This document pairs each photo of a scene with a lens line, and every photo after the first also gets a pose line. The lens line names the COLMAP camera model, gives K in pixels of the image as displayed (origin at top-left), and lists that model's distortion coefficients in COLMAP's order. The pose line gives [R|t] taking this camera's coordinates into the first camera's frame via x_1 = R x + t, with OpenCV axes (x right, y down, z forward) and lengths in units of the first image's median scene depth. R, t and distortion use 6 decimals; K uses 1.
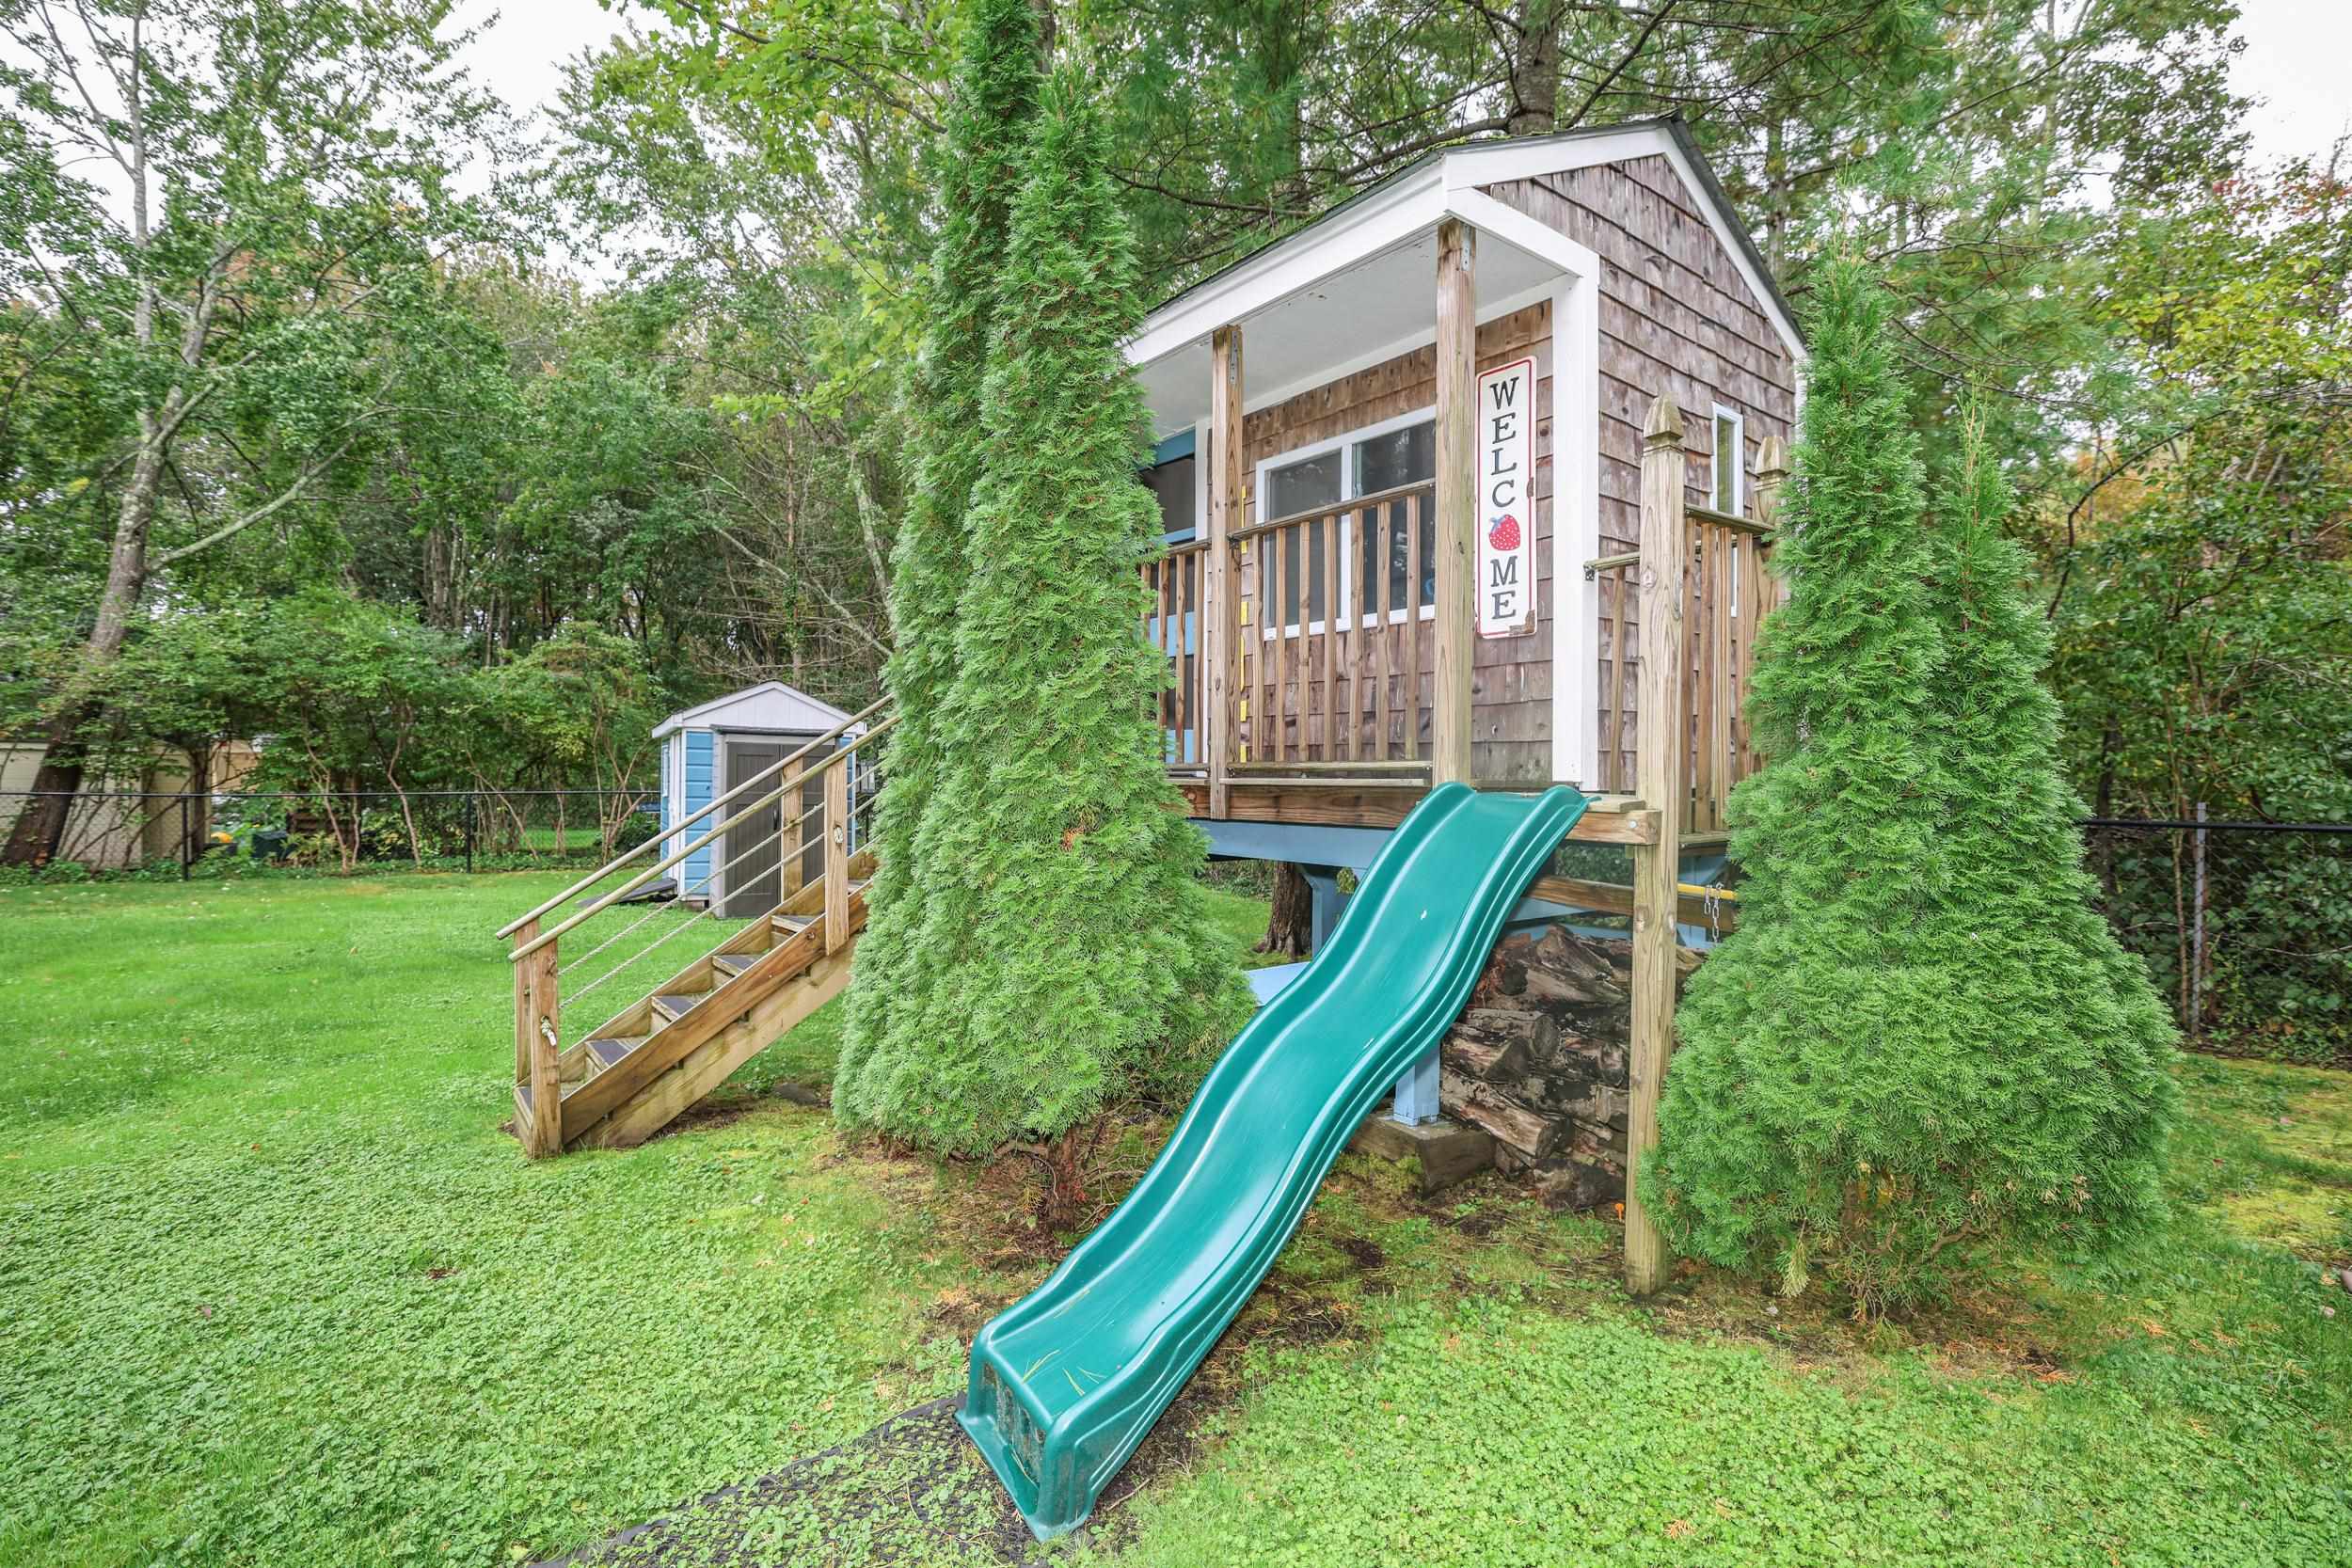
lens RADIAL K [[1013.3, 0, 1176.0], [0, 1013.3, 784.0], [0, 0, 1]] dist [-0.022133, 0.000392]
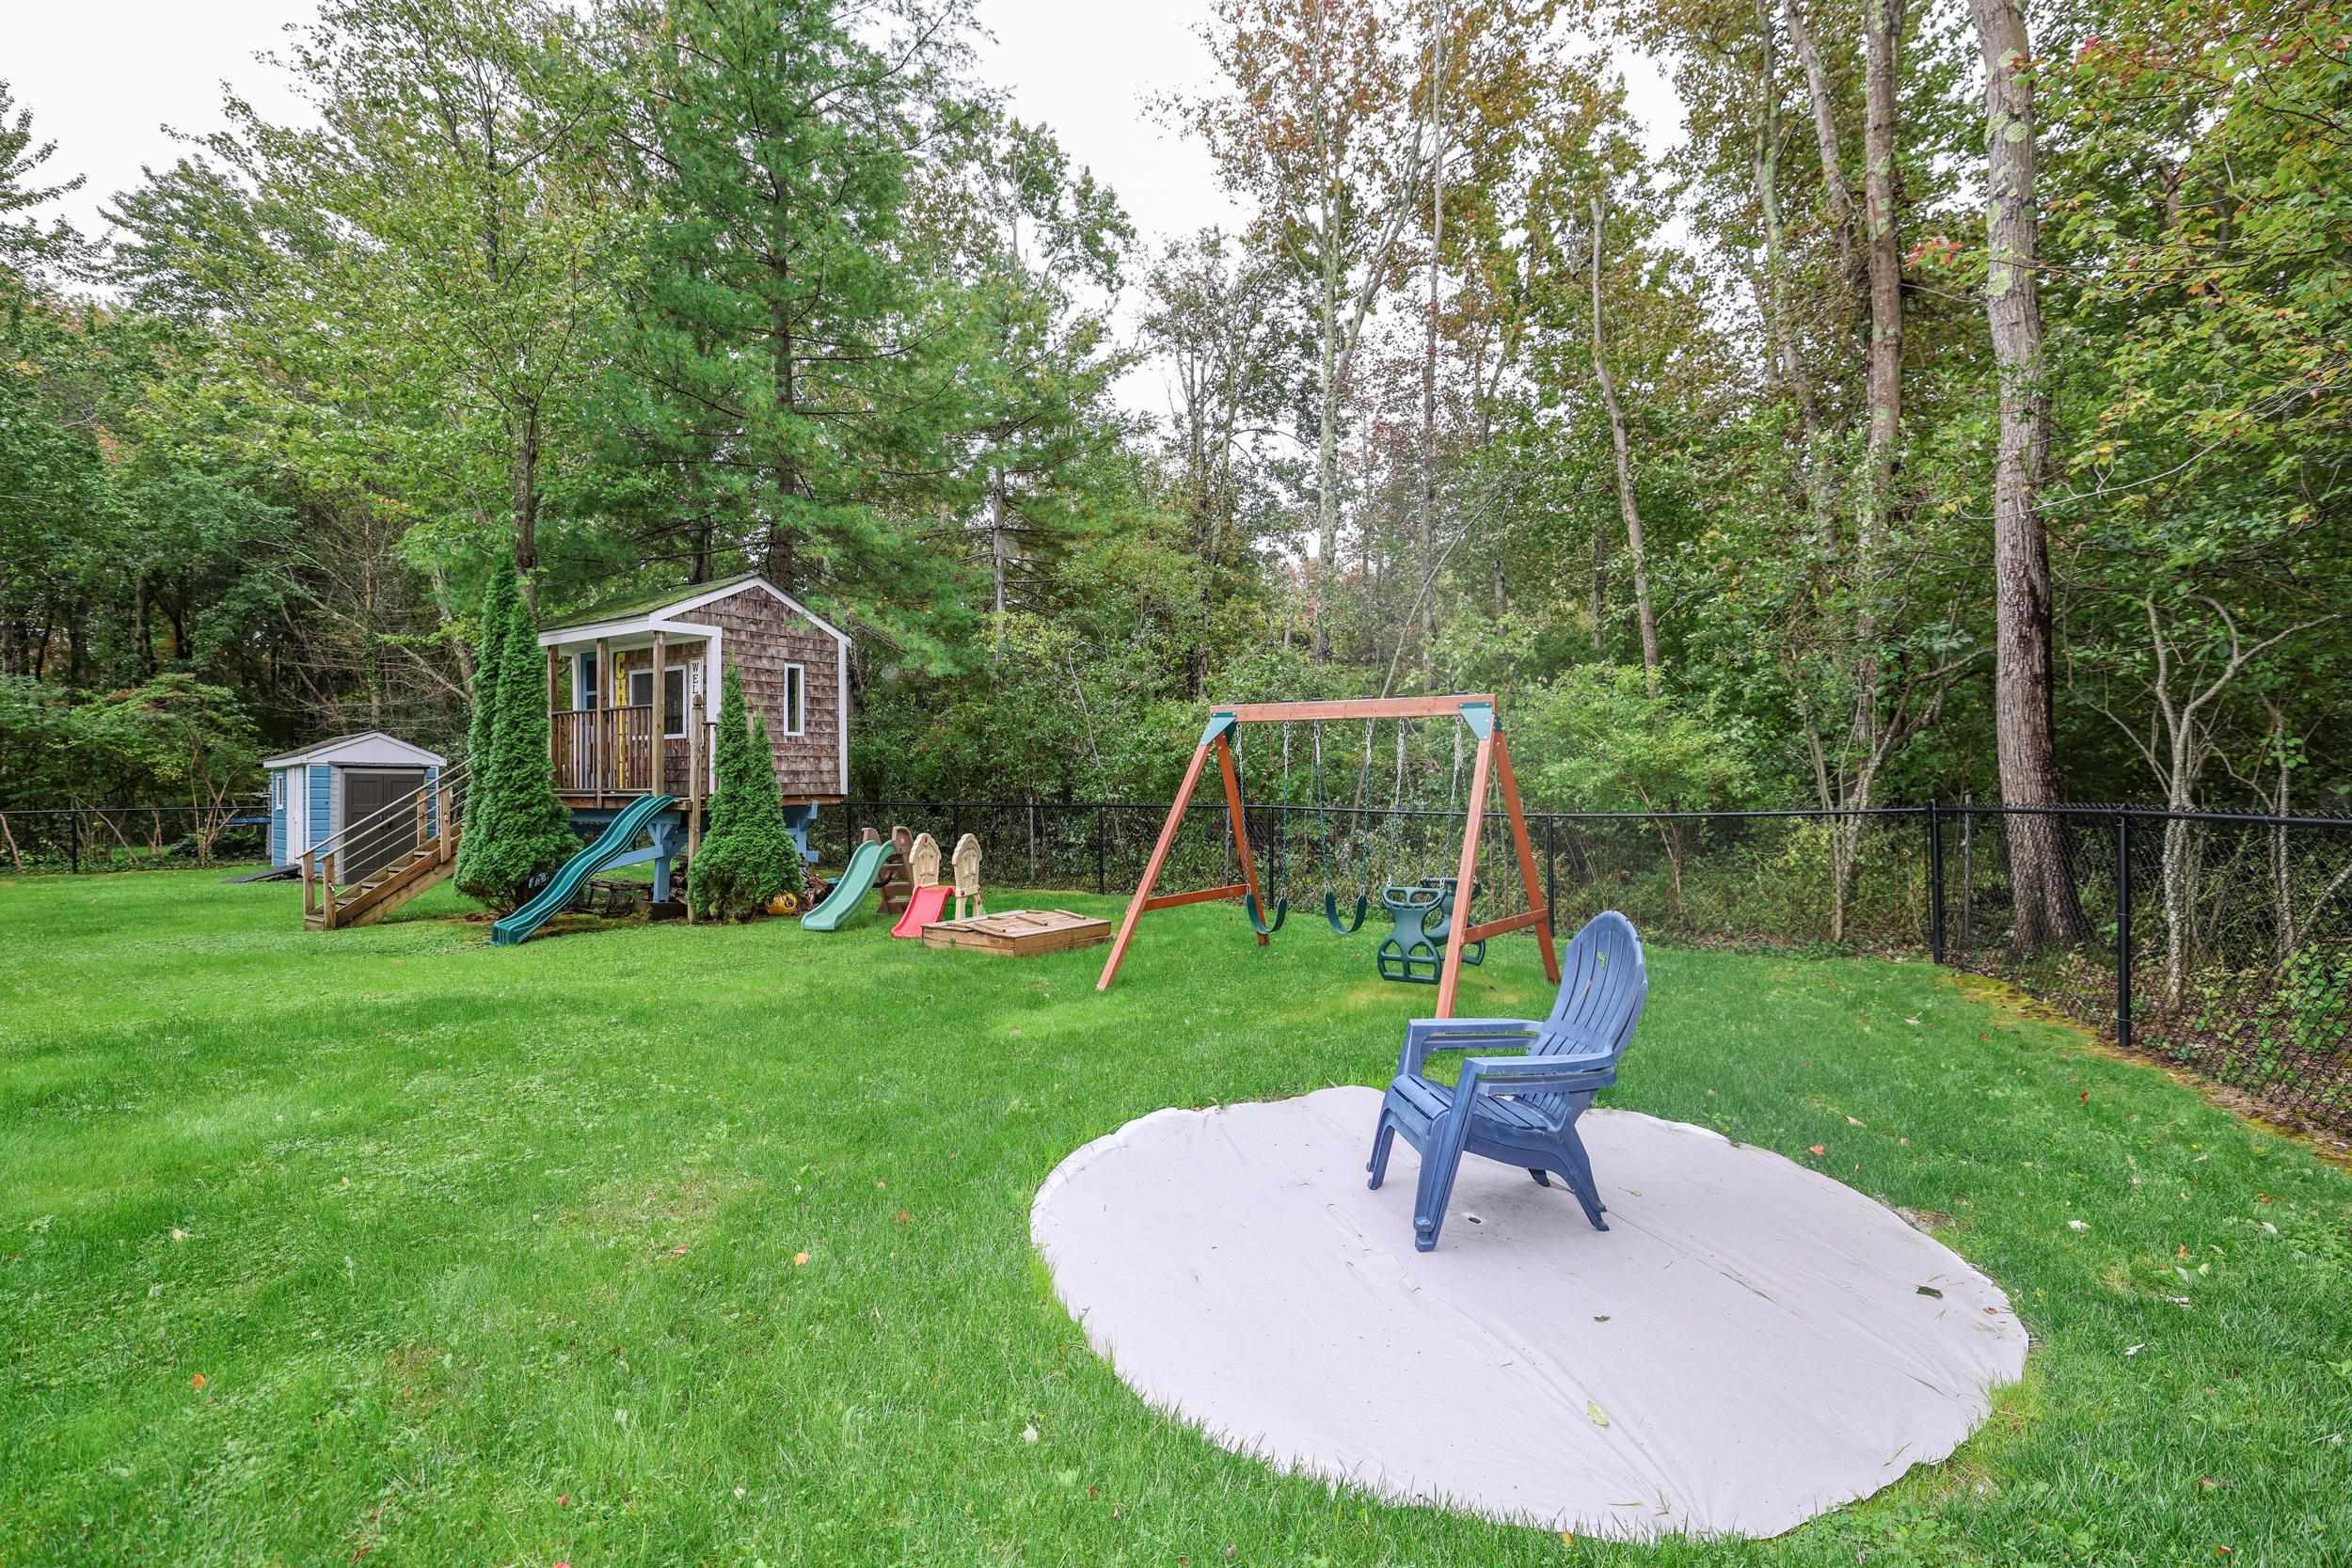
lens RADIAL K [[1013.3, 0, 1176.0], [0, 1013.3, 784.0], [0, 0, 1]] dist [-0.022133, 0.000392]
pose [[0.938341, -0.015446, 0.345367, 0.506916], [0.016406, 0.999865, 0.000142, -0.005539], [-0.345322, 0.005533, 0.938468, -1.927403]]
